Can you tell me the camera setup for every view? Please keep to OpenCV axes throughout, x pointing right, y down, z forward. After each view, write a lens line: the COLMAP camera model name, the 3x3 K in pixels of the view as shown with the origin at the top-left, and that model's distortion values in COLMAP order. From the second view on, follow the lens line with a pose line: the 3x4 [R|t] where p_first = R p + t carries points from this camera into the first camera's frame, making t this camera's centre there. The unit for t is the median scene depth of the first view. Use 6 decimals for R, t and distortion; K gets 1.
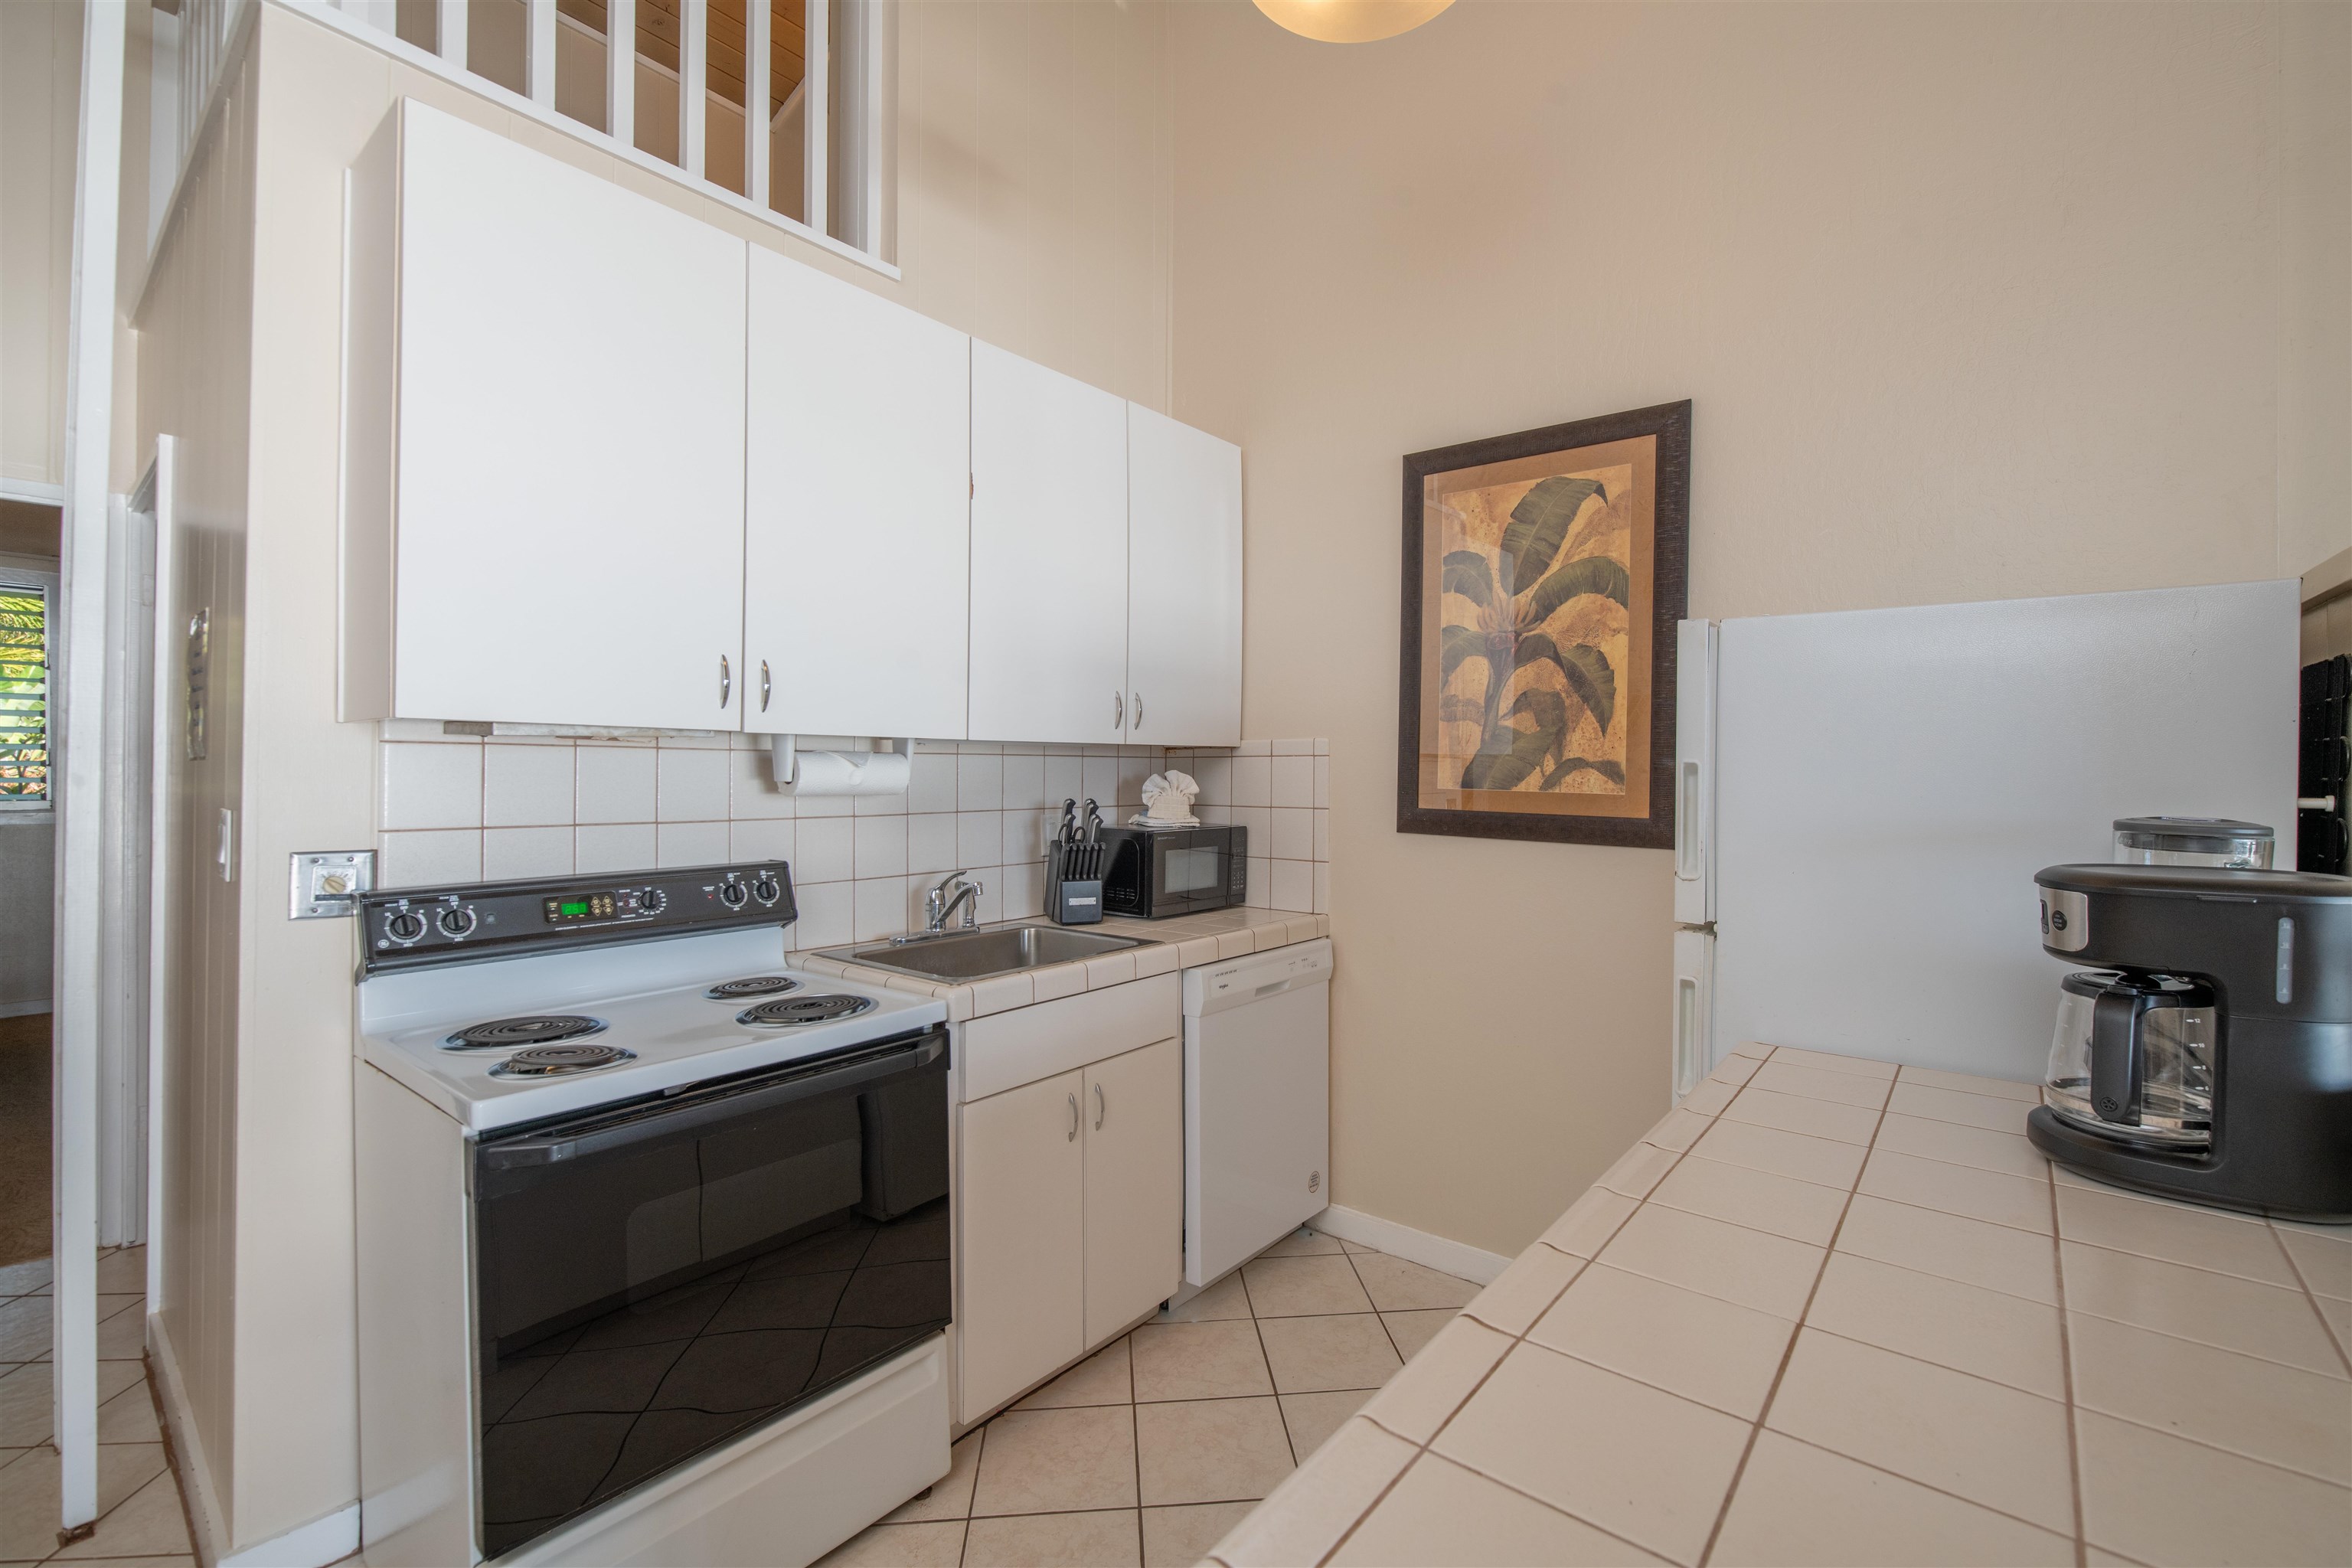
lens RADIAL K [[1019.0, 0, 1178.6], [0, 1019.0, 767.7], [0, 0, 1]] dist [-0.002343, -0.000077]
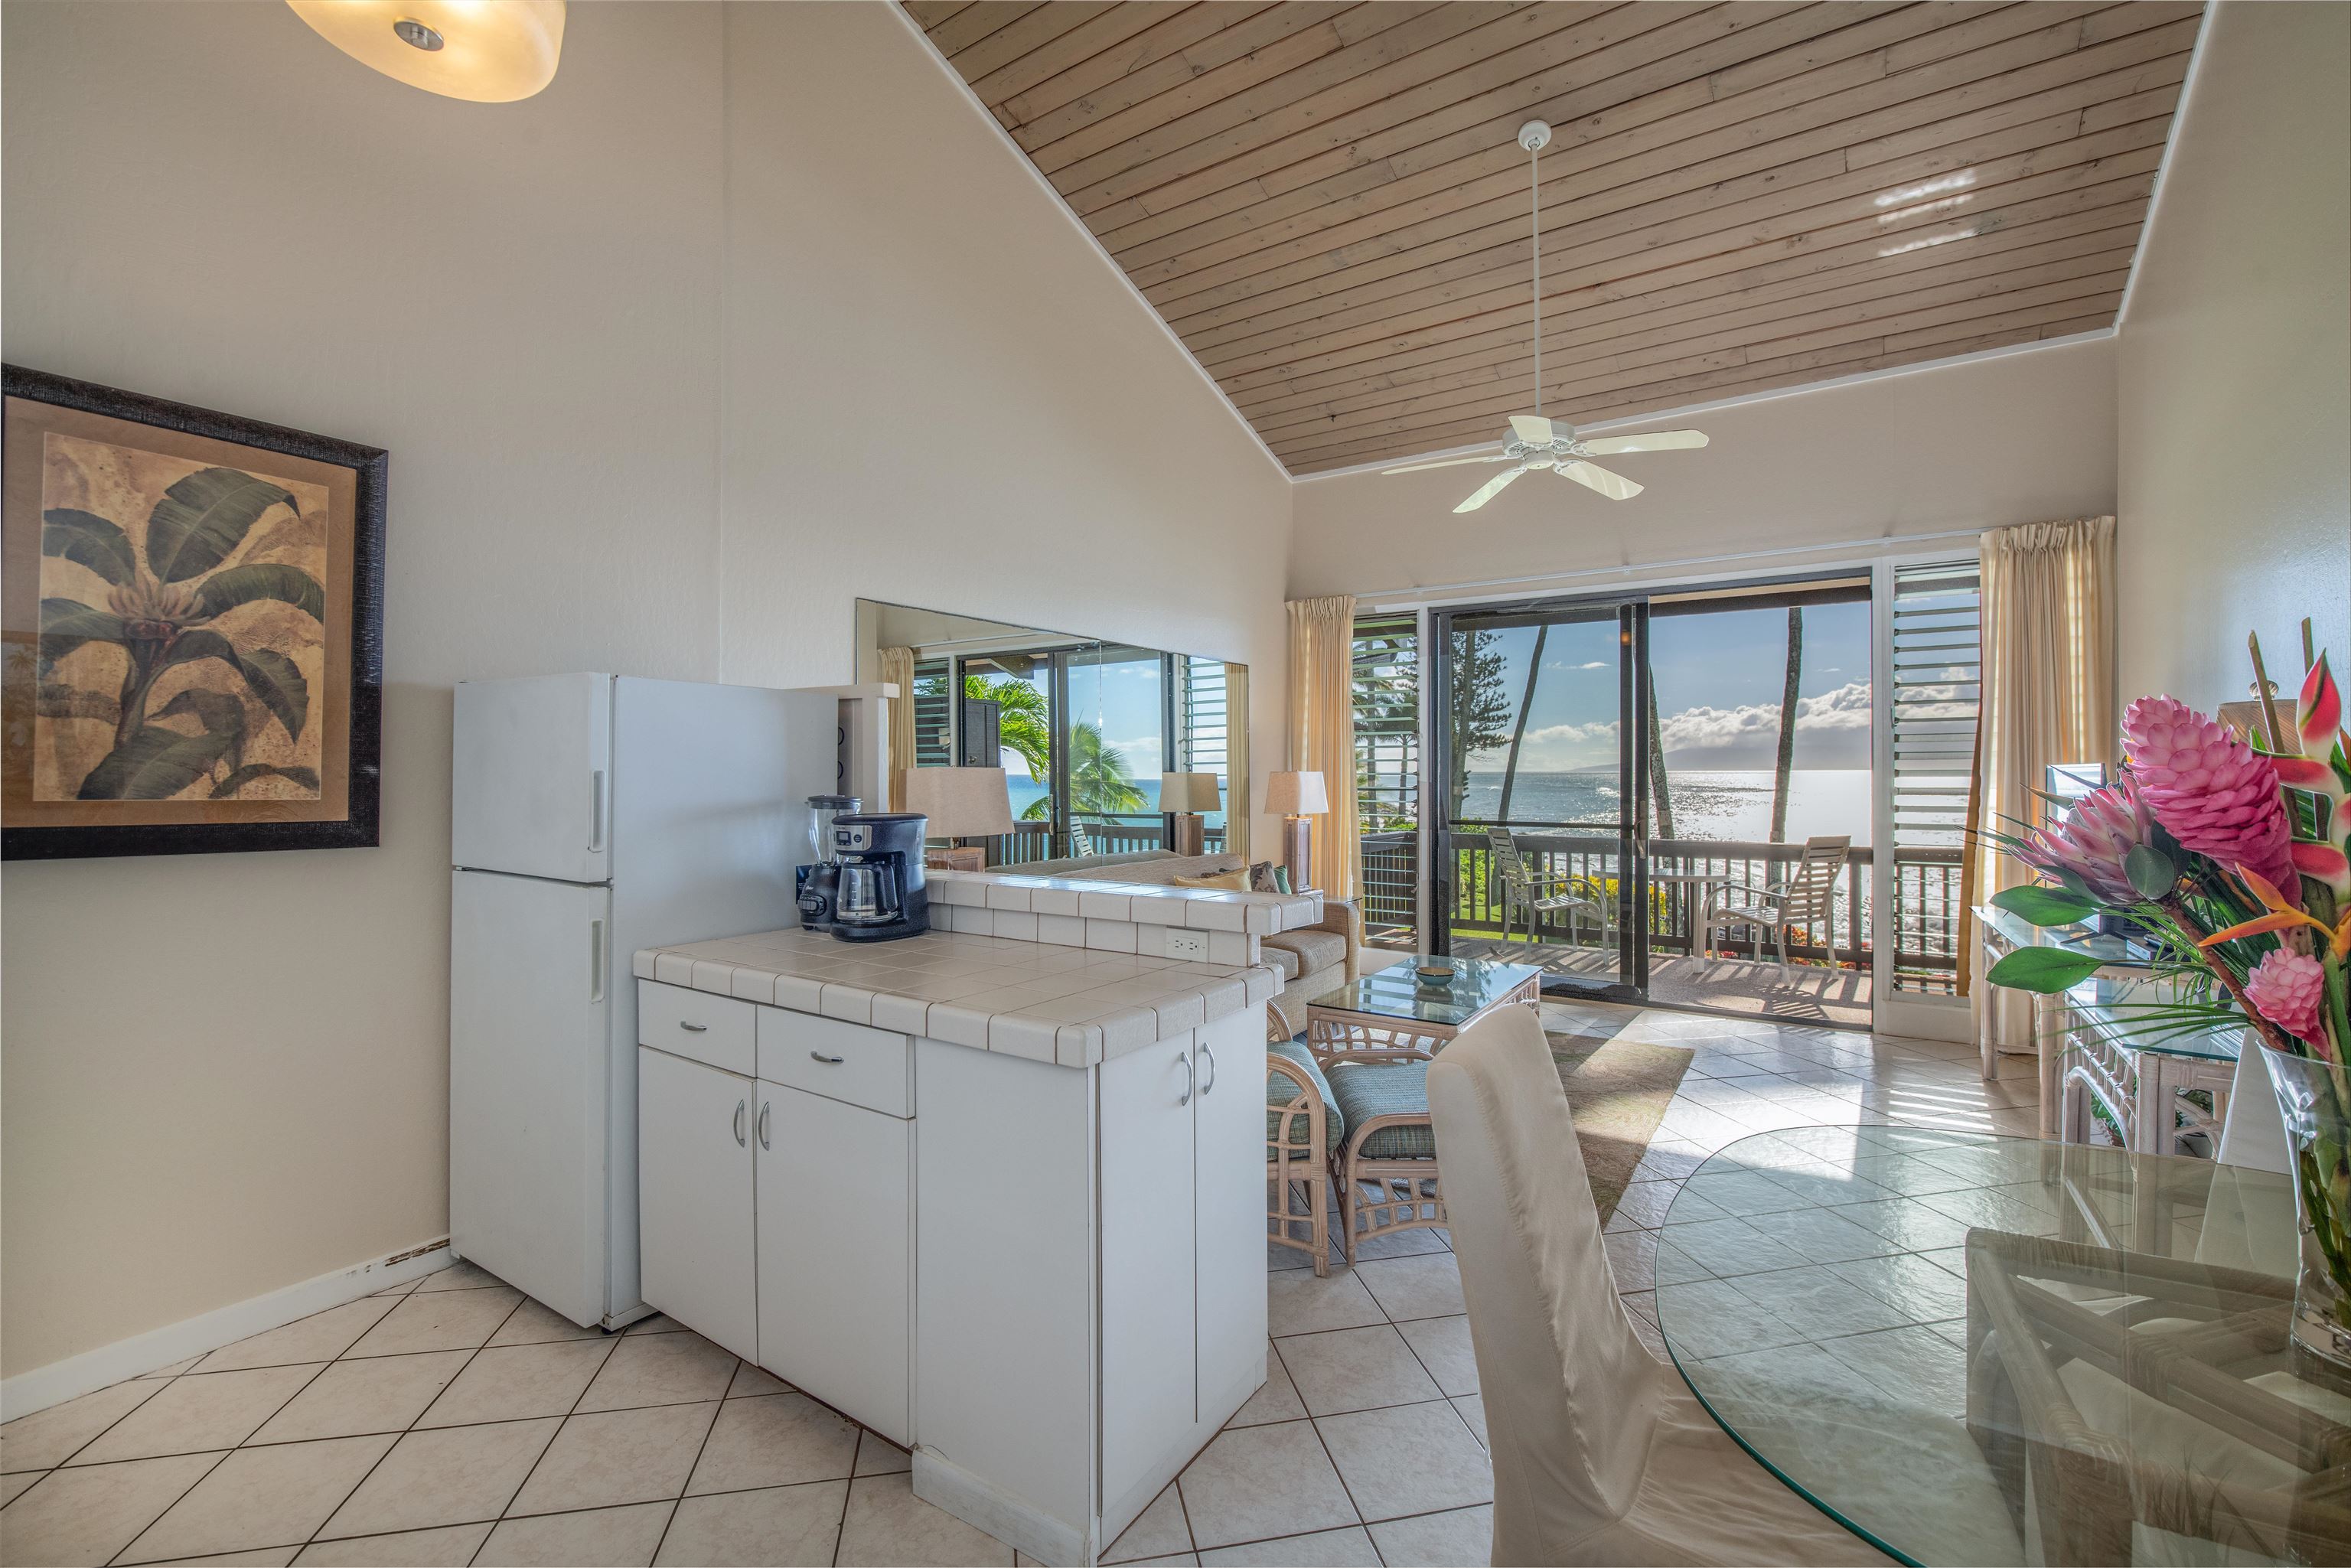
lens RADIAL K [[1018.5, 0, 1177.6], [0, 1018.5, 774.1], [0, 0, 1]] dist [-0.002343, -0.000077]
pose [[-0.093287, -0.004837, 0.995627, -0.664965], [0.001388, 0.999987, 0.004988, -0.003721], [-0.995638, 0.001847, -0.093279, 0.209090]]
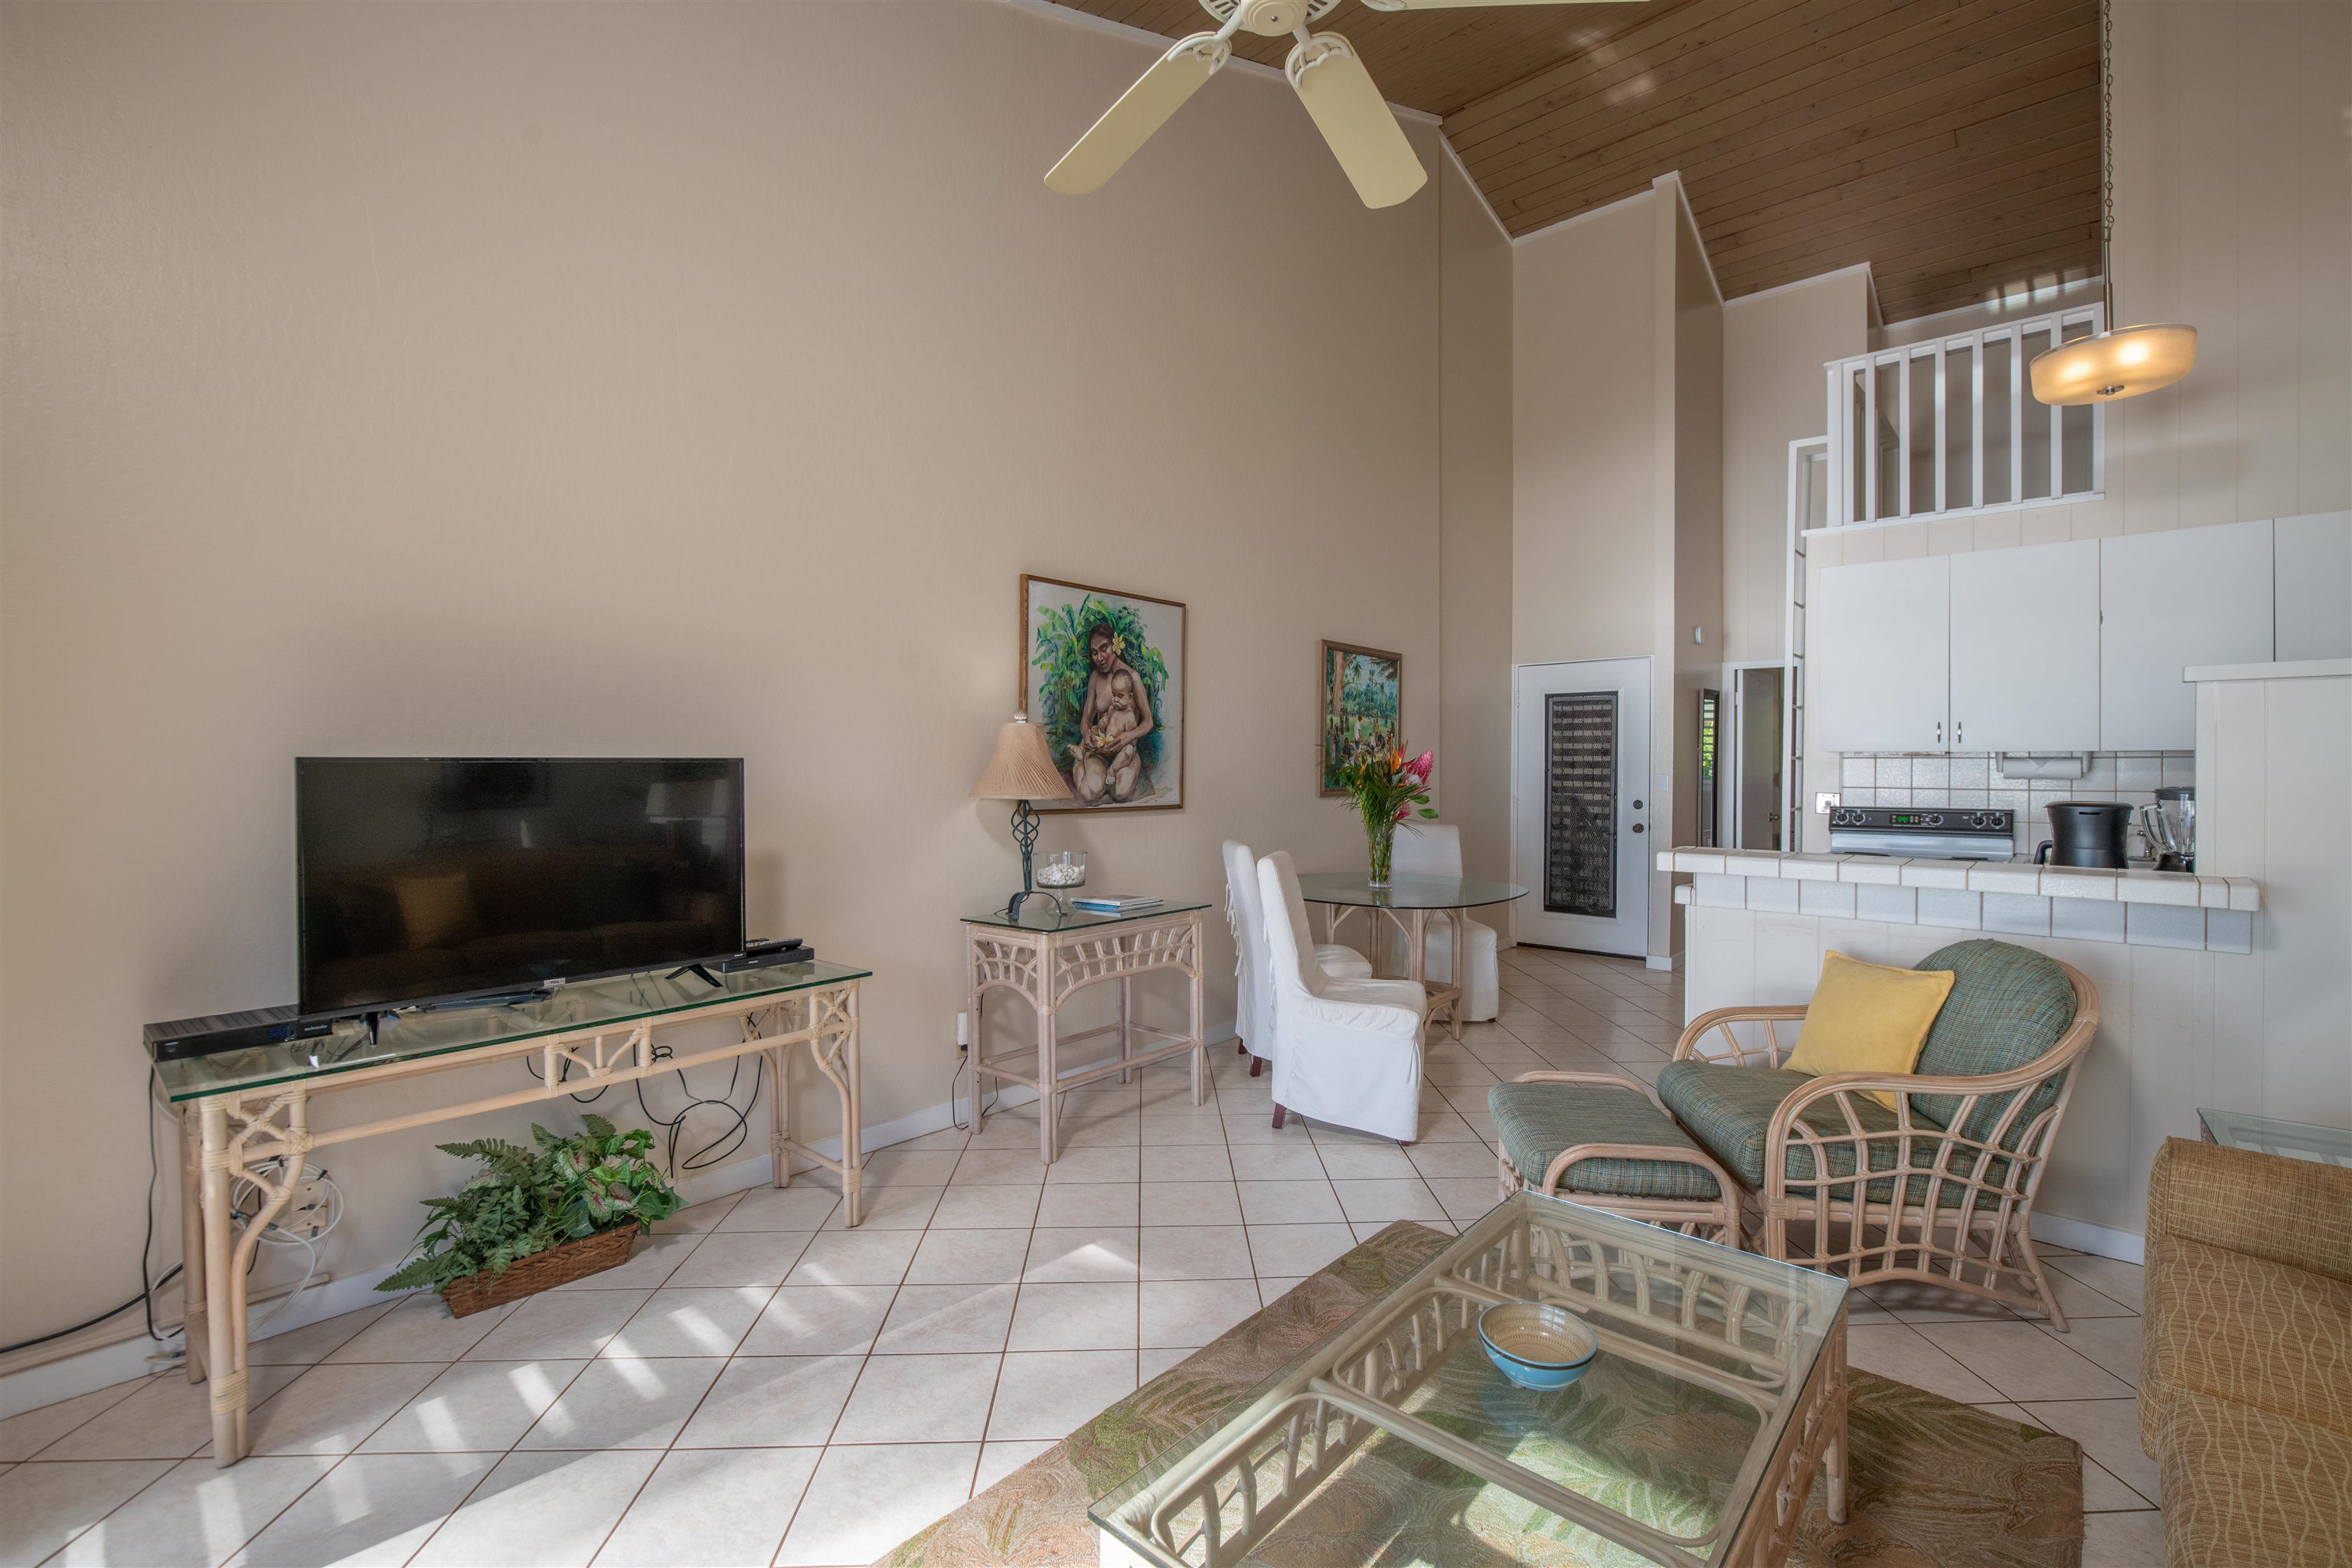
lens RADIAL K [[1019.0, 0, 1177.3], [0, 1019.0, 776.1], [0, 0, 1]] dist [-0.002343, -0.000077]
pose [[-0.039729, 0.002565, -0.999207, 1.026352], [-0.000595, 0.999996, 0.002591, 0.009158], [0.999210, 0.000697, -0.039727, -0.380898]]
